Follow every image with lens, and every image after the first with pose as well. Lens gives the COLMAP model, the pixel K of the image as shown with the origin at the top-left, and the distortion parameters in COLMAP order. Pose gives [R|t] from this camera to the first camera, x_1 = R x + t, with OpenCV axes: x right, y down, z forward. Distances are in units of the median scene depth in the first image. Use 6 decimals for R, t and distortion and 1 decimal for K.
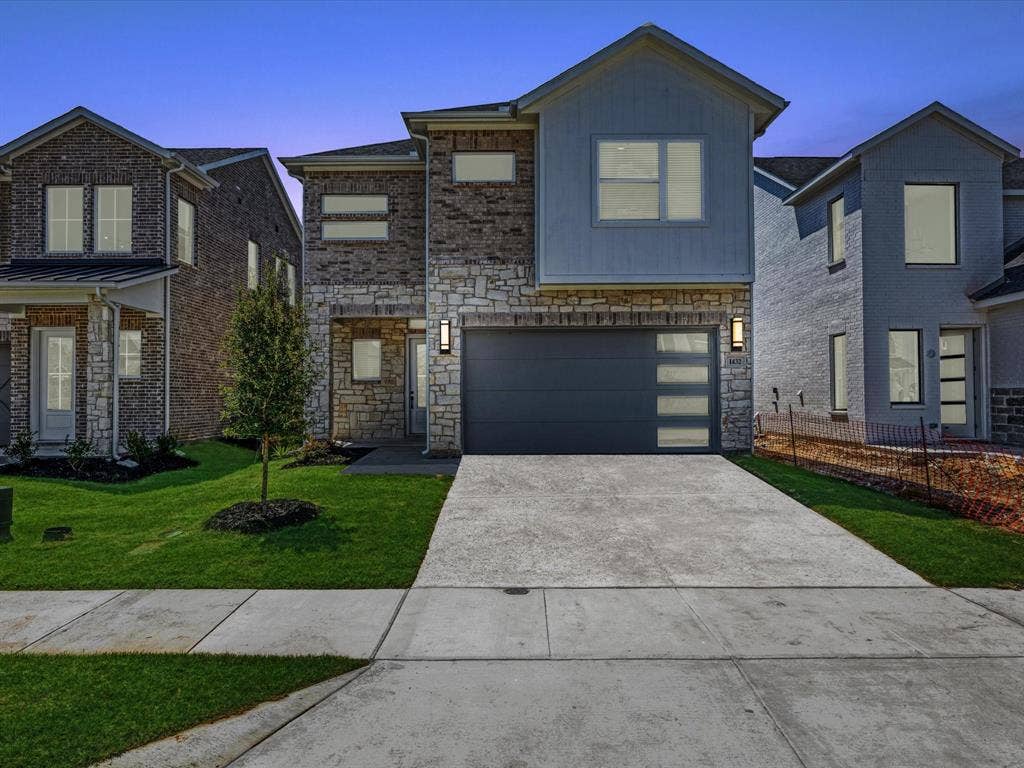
lens RADIAL K [[648.7, 0, 502.9], [0, 648.7, 385.2], [0, 0, 1]] dist [-0.002871, 0.000030]
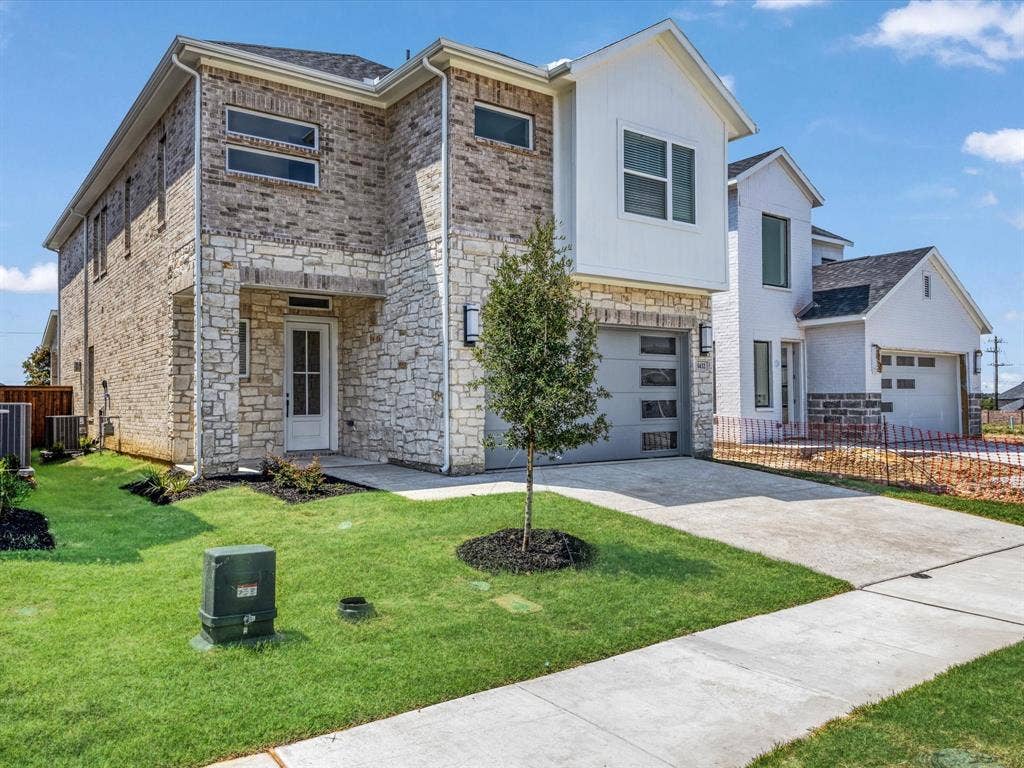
lens RADIAL K [[800.2, 0, 507.4], [0, 800.2, 380.4], [0, 0, 1]] dist [0.020956, -0.003988]
pose [[0.792760, 0.016636, 0.609307, -0.658868], [-0.007981, 0.999825, -0.016914, 0.010751], [-0.609482, 0.008546, 0.792754, 0.176256]]
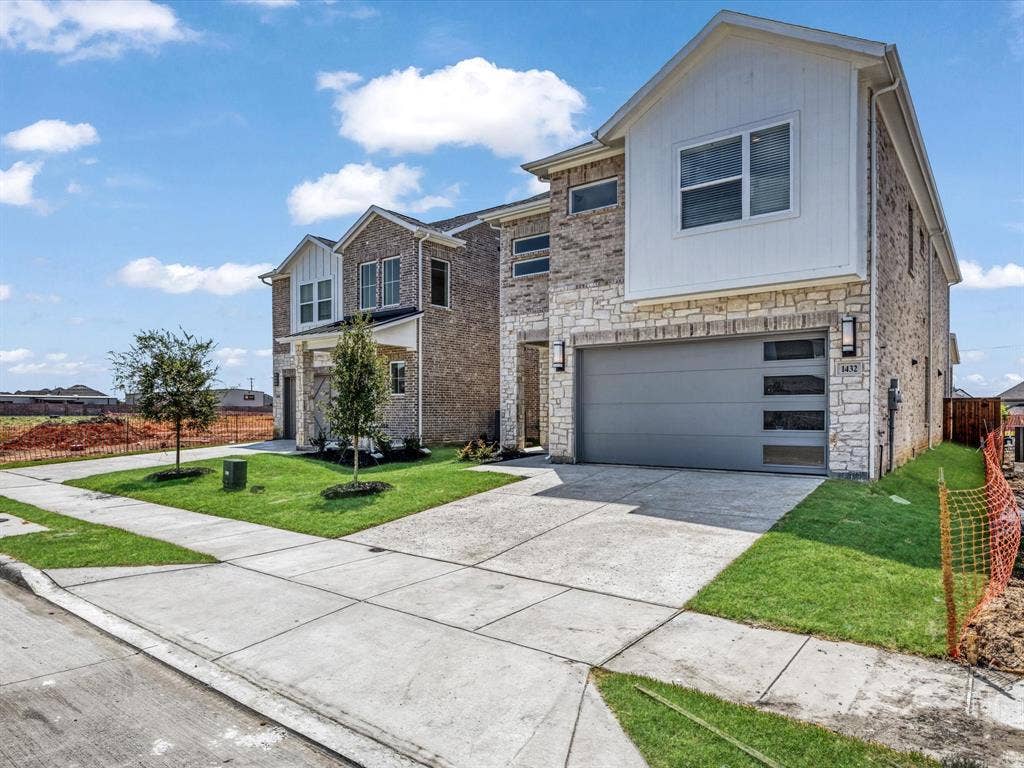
lens RADIAL K [[648.7, 0, 491.6], [0, 648.7, 414.3], [0, 0, 1]] dist [-0.002871, 0.000030]
pose [[0.779995, 0.008070, -0.625734, 0.520575], [0.005536, 0.999789, 0.019796, 0.003540], [0.625762, -0.018905, 0.779785, 0.046836]]
